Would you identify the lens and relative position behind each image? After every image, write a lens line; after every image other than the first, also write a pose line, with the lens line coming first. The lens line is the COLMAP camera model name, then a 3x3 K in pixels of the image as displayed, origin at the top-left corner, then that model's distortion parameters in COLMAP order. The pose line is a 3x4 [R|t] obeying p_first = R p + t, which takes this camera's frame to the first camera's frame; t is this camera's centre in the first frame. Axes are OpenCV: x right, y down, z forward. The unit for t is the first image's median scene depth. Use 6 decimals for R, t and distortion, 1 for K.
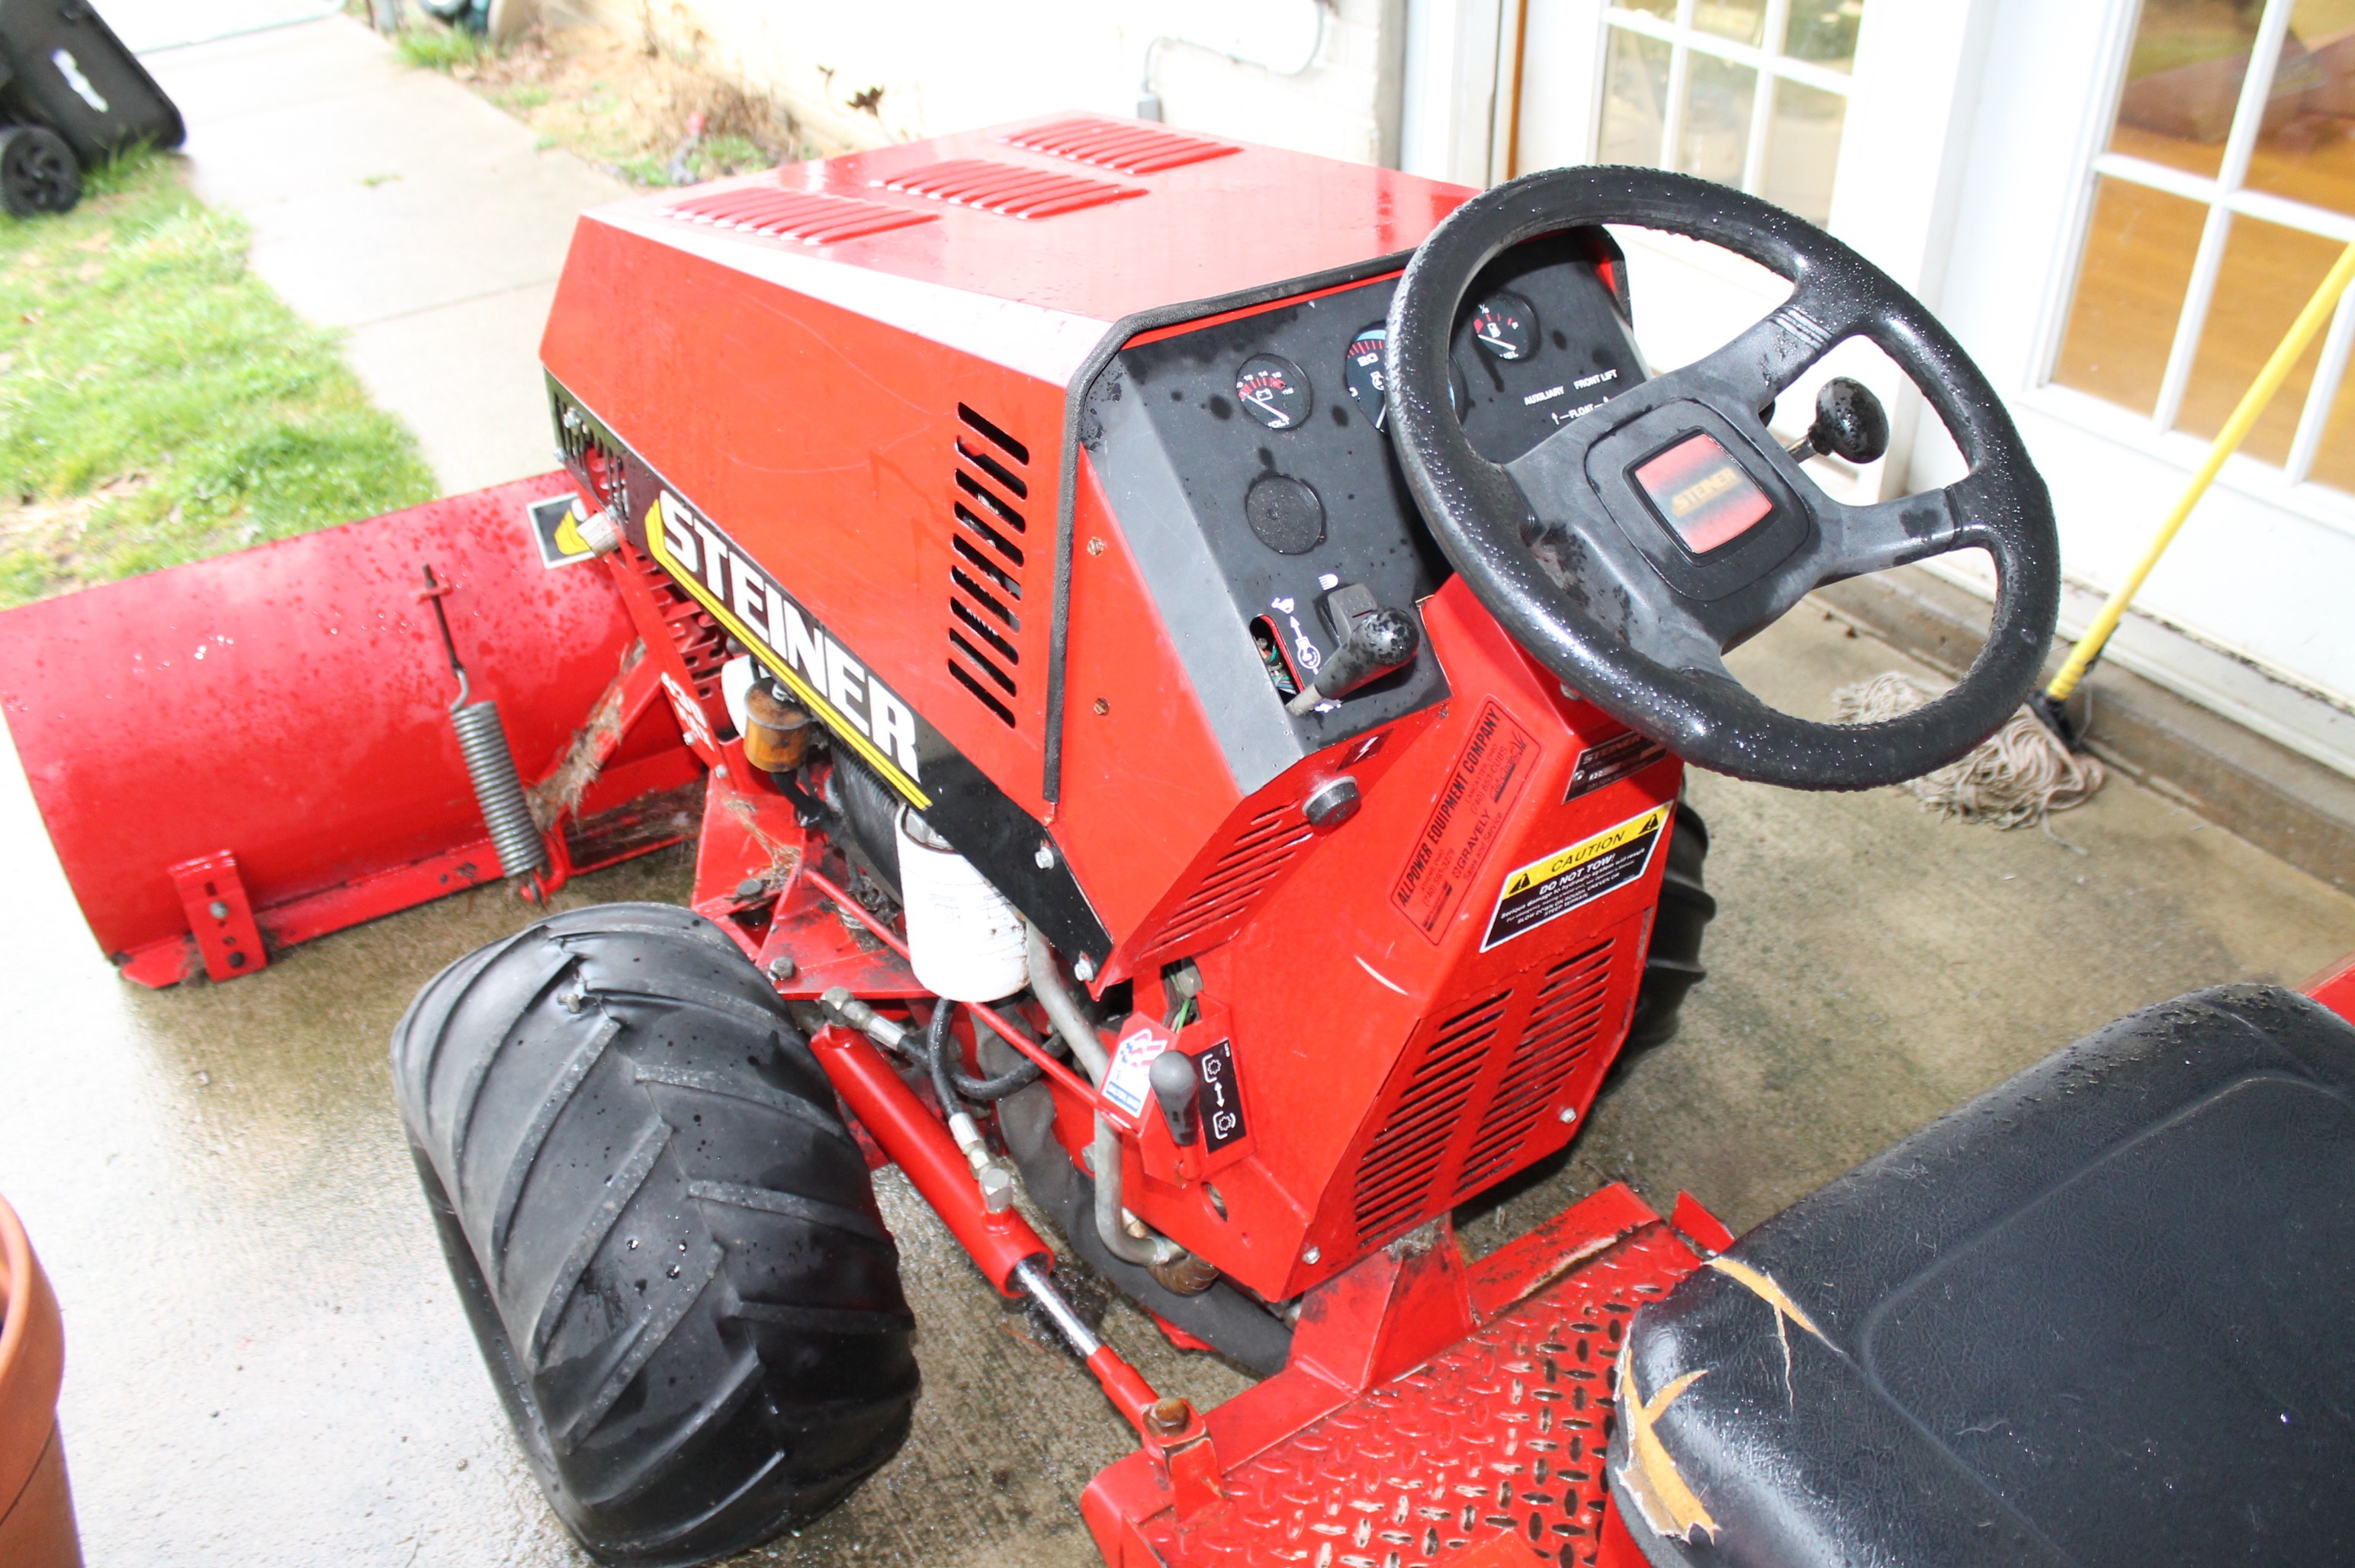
lens RADIAL K [[1966.9, 0, 1183.4], [0, 1966.9, 775.5], [0, 0, 1]] dist [-0.171741, 0.144875]
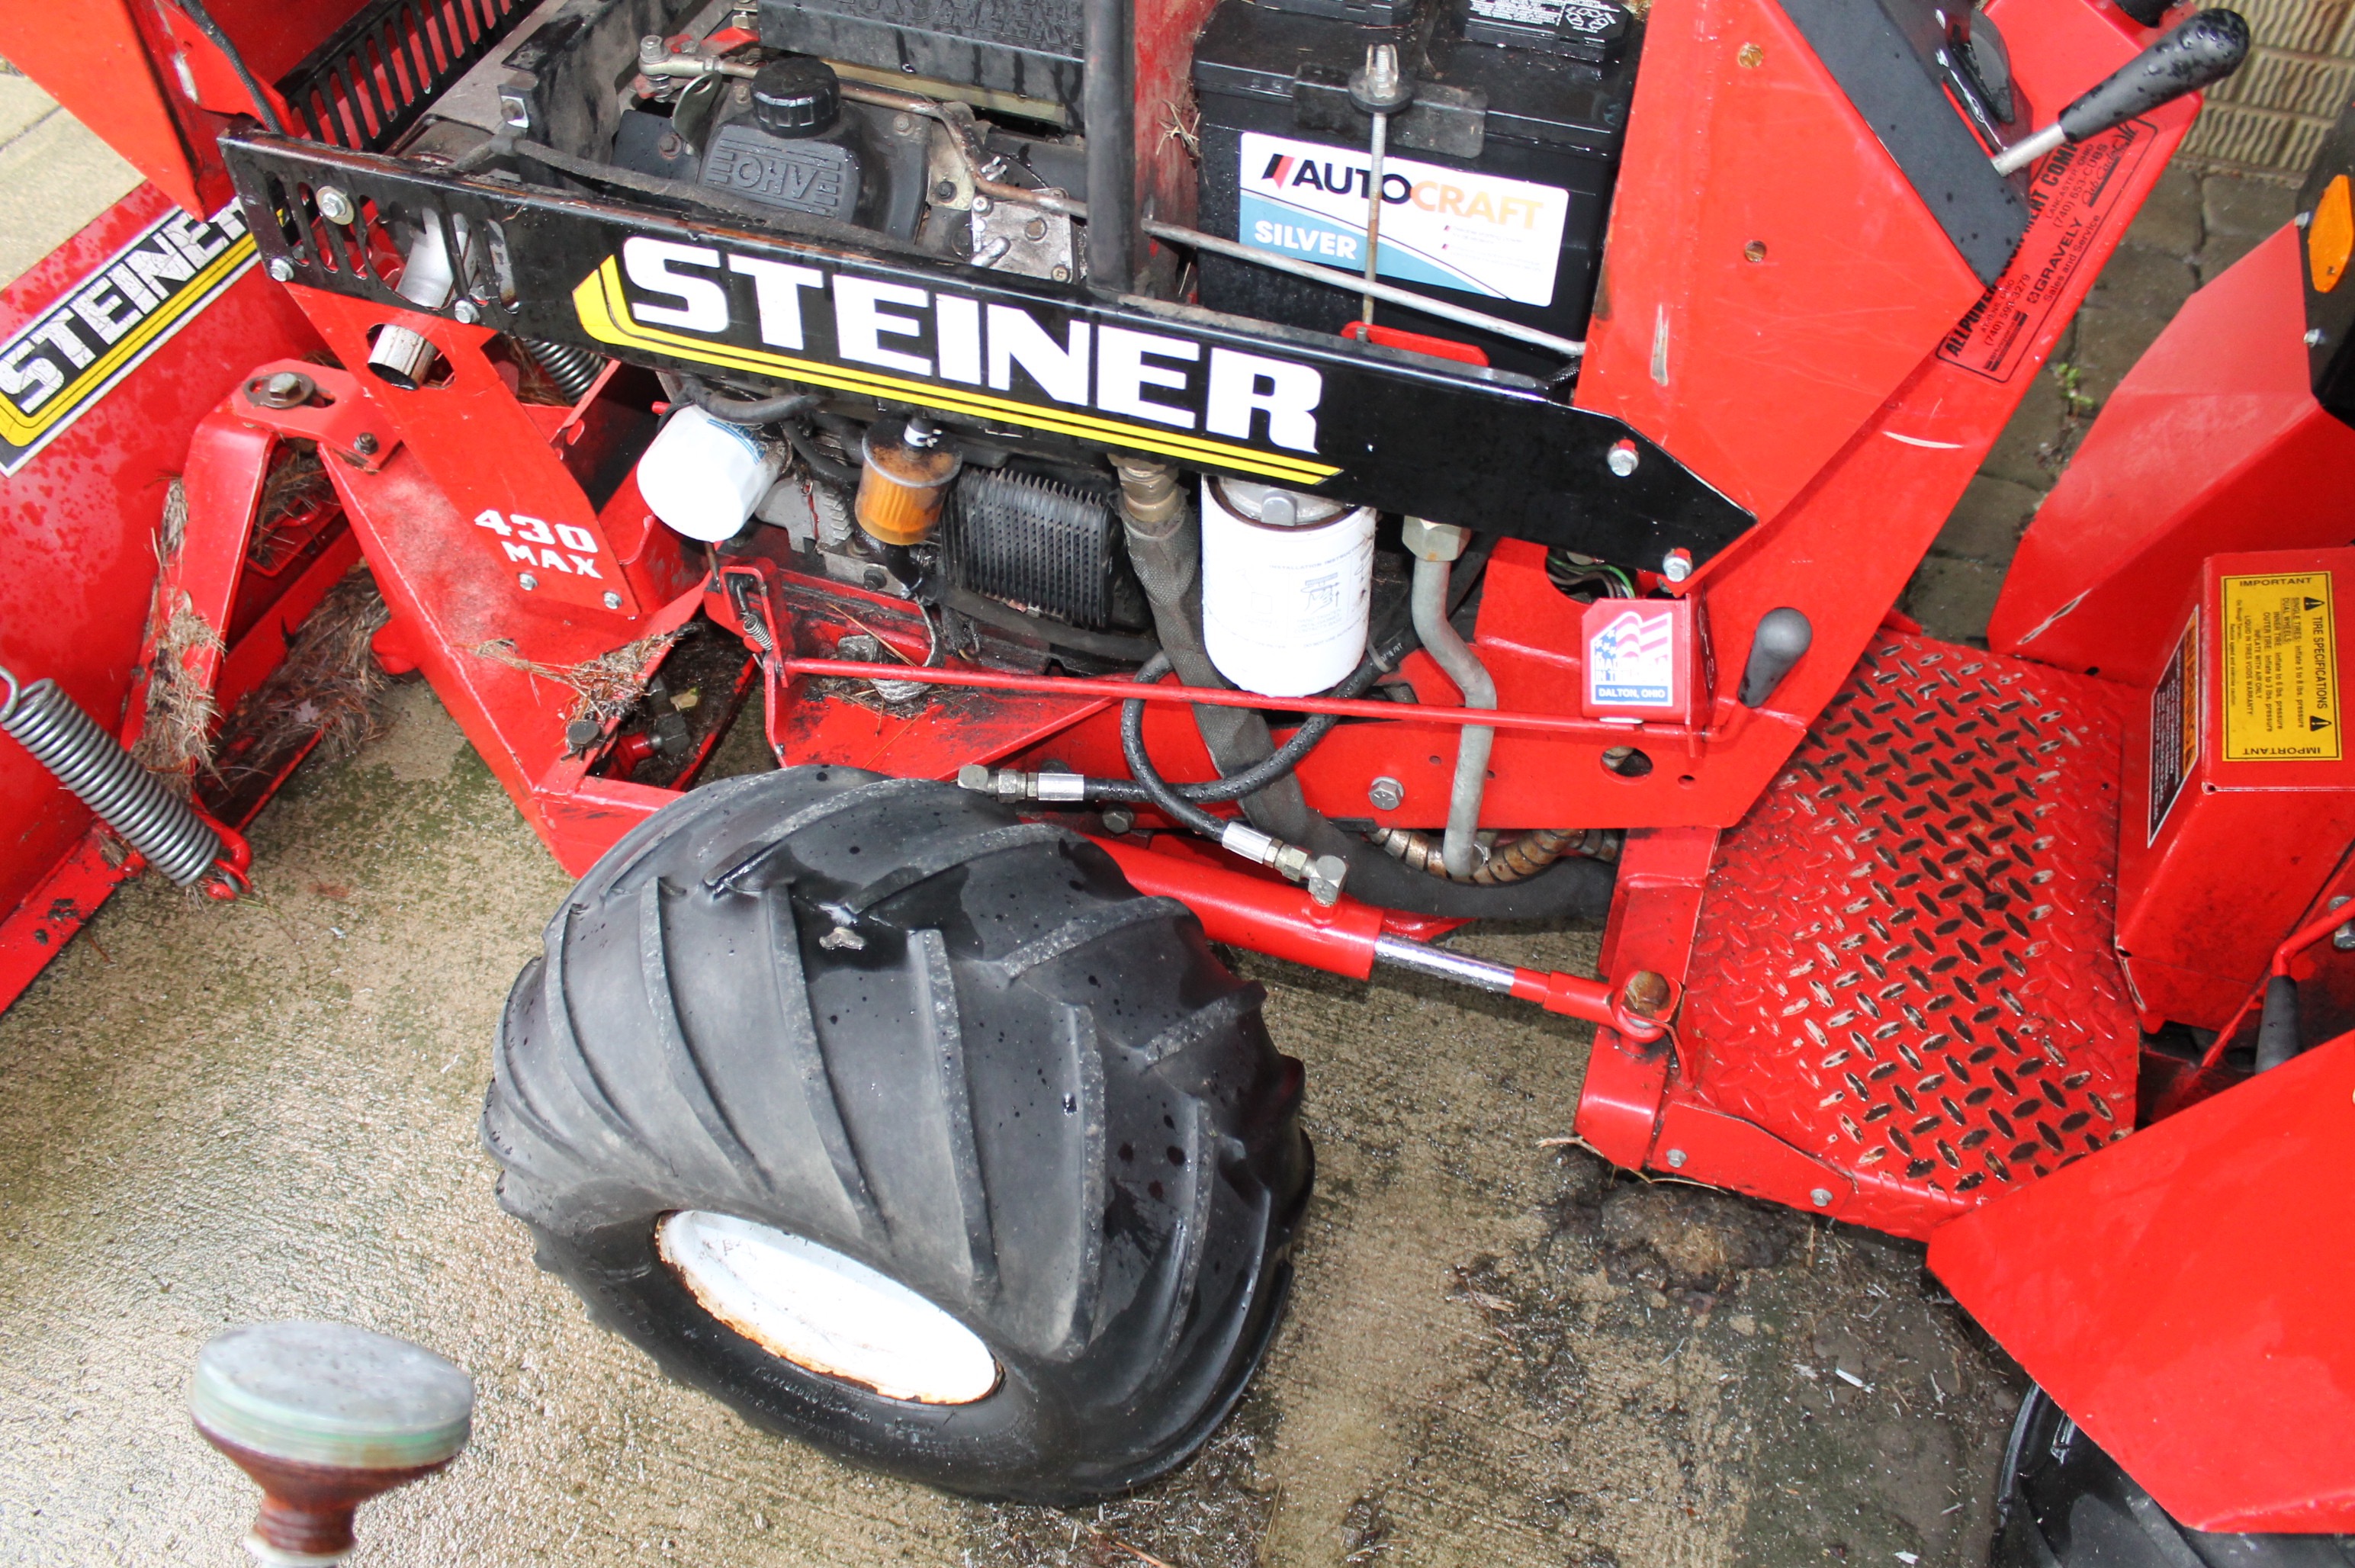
lens RADIAL K [[1971.4, 0, 1186.9], [0, 1971.4, 779.0], [0, 0, 1]] dist [-0.170588, 0.151511]
pose [[0.792885, -0.462537, 0.396727, -0.494755], [0.344062, 0.877146, 0.335017, -0.146842], [-0.502945, -0.129131, 0.854617, 0.309050]]
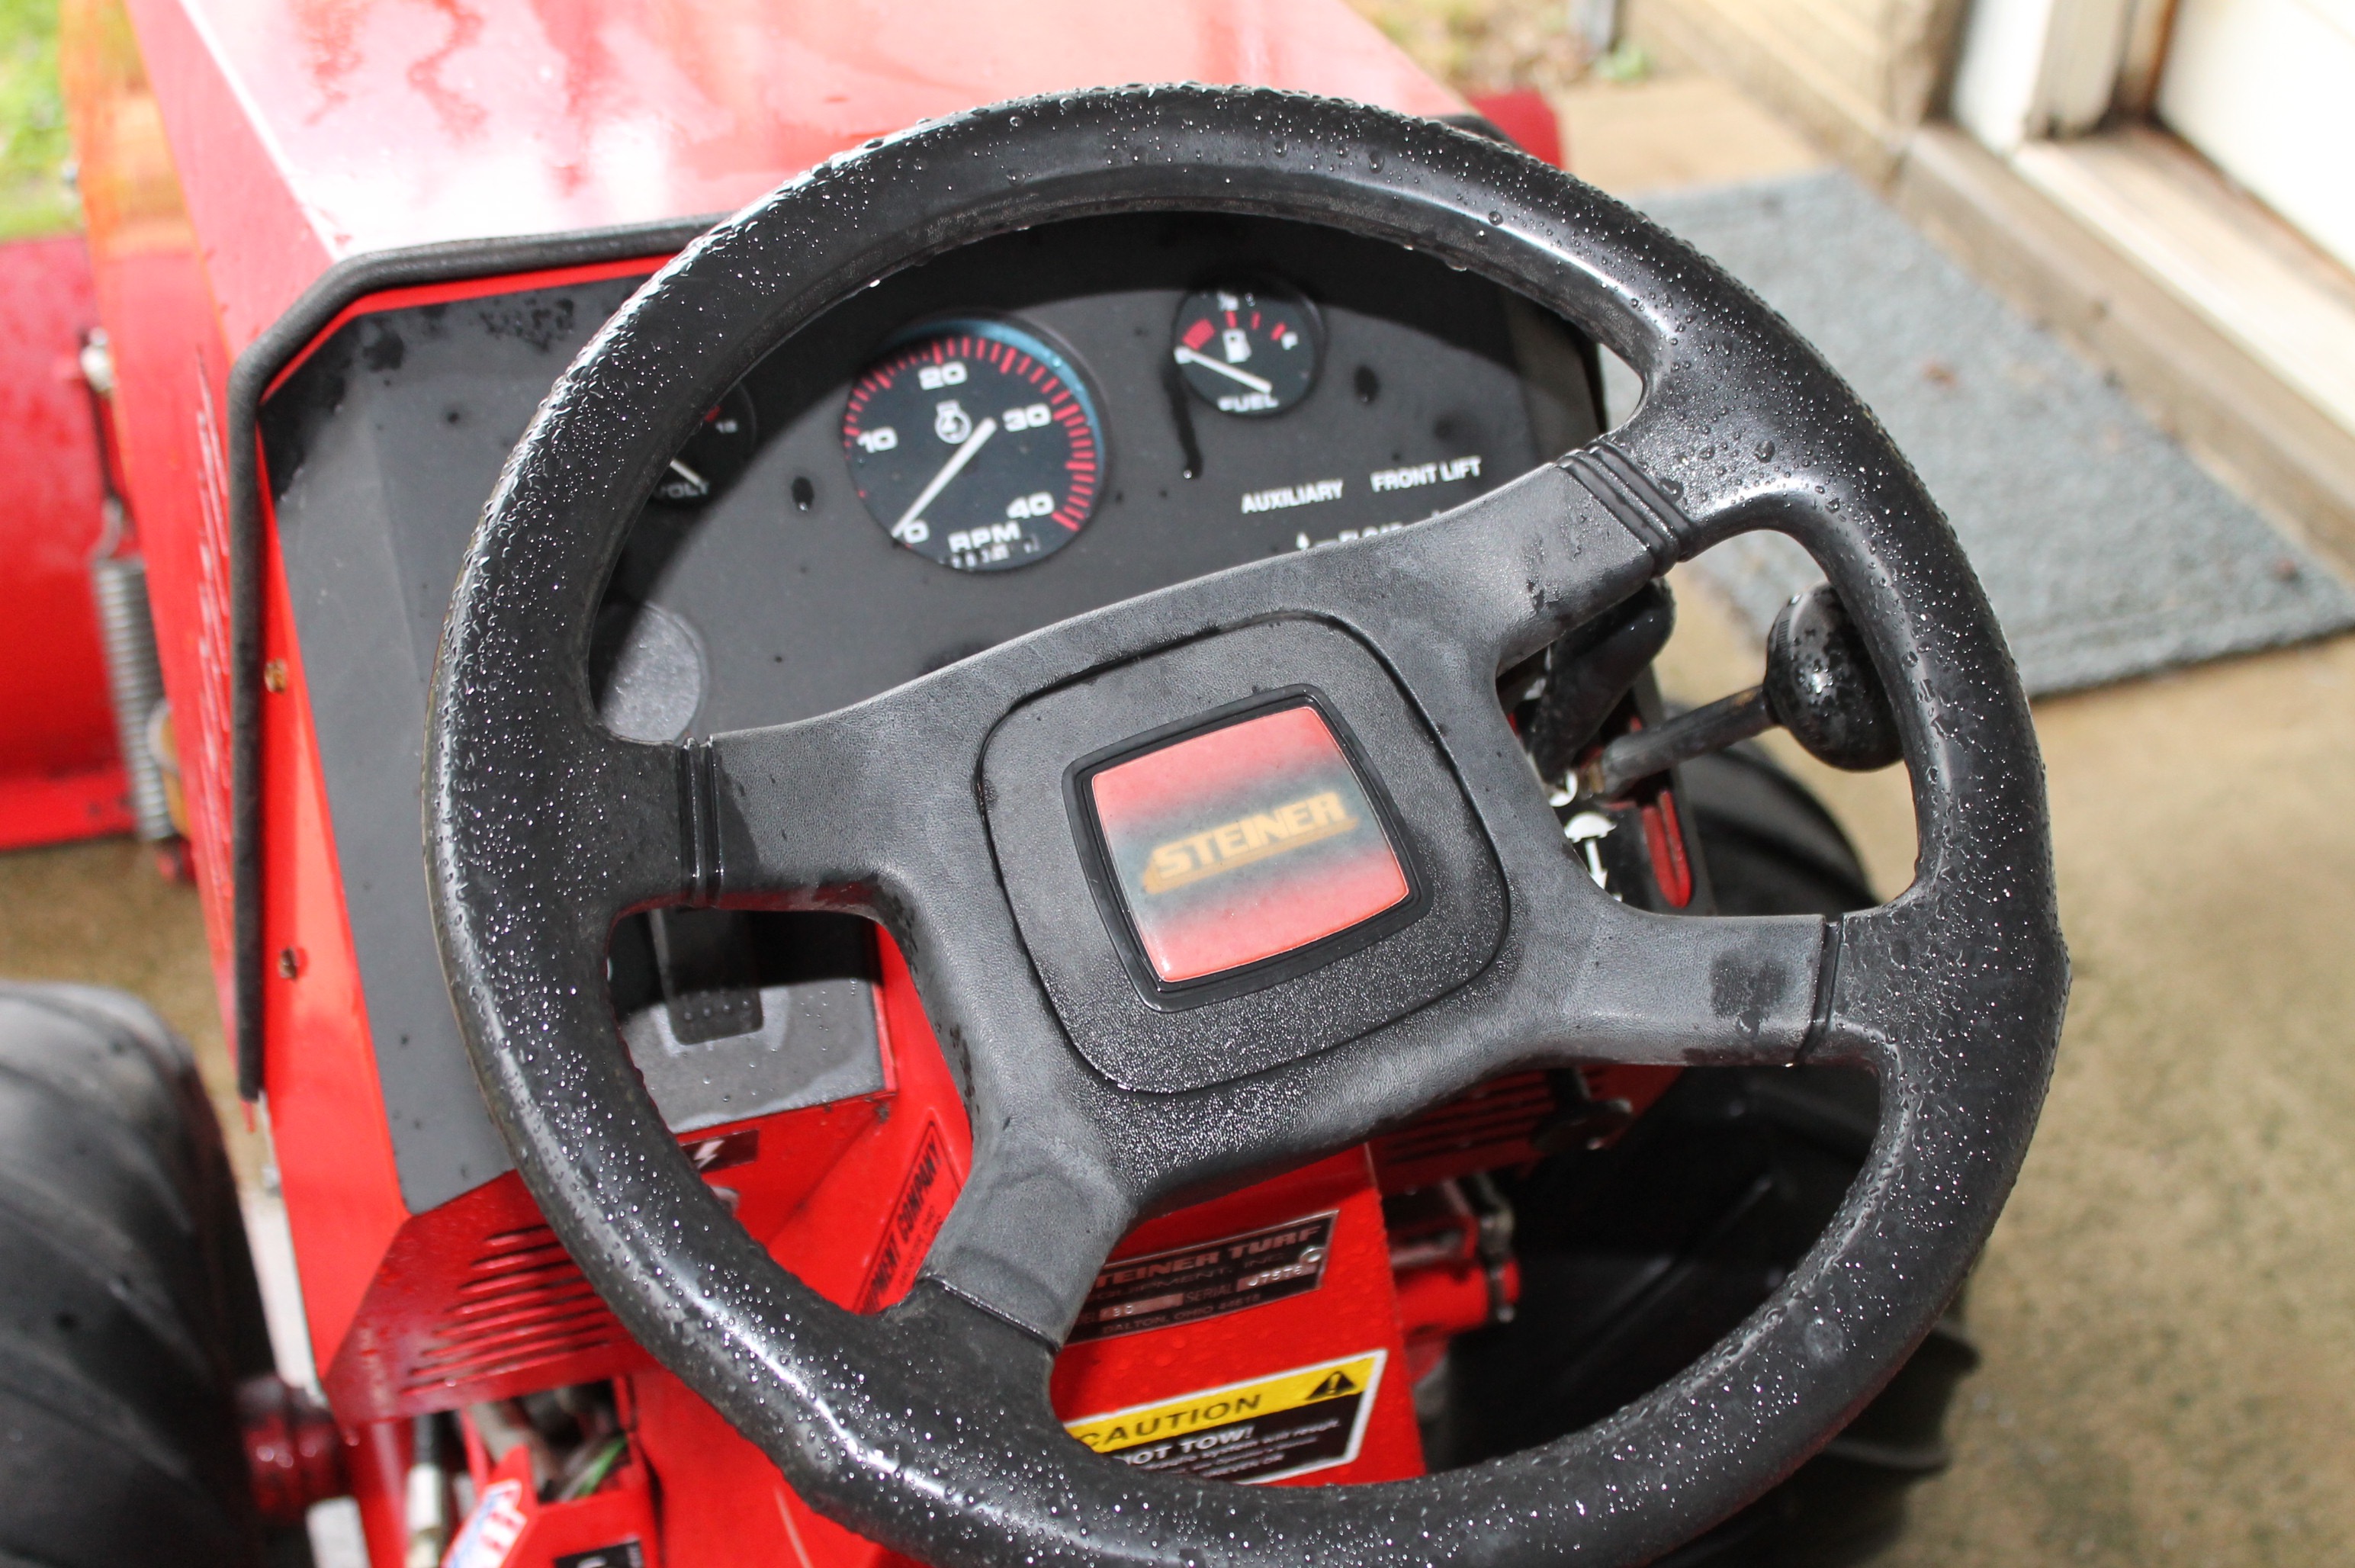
lens RADIAL K [[2985.8, 0, 1177.5], [0, 2985.8, 784.0], [0, 0, 1]] dist [-0.090698, 0.026730]
pose [[0.960760, 0.187965, -0.203984, 0.263025], [-0.178661, 0.981874, 0.063279, -0.134252], [0.212180, -0.024352, 0.976927, 0.202431]]
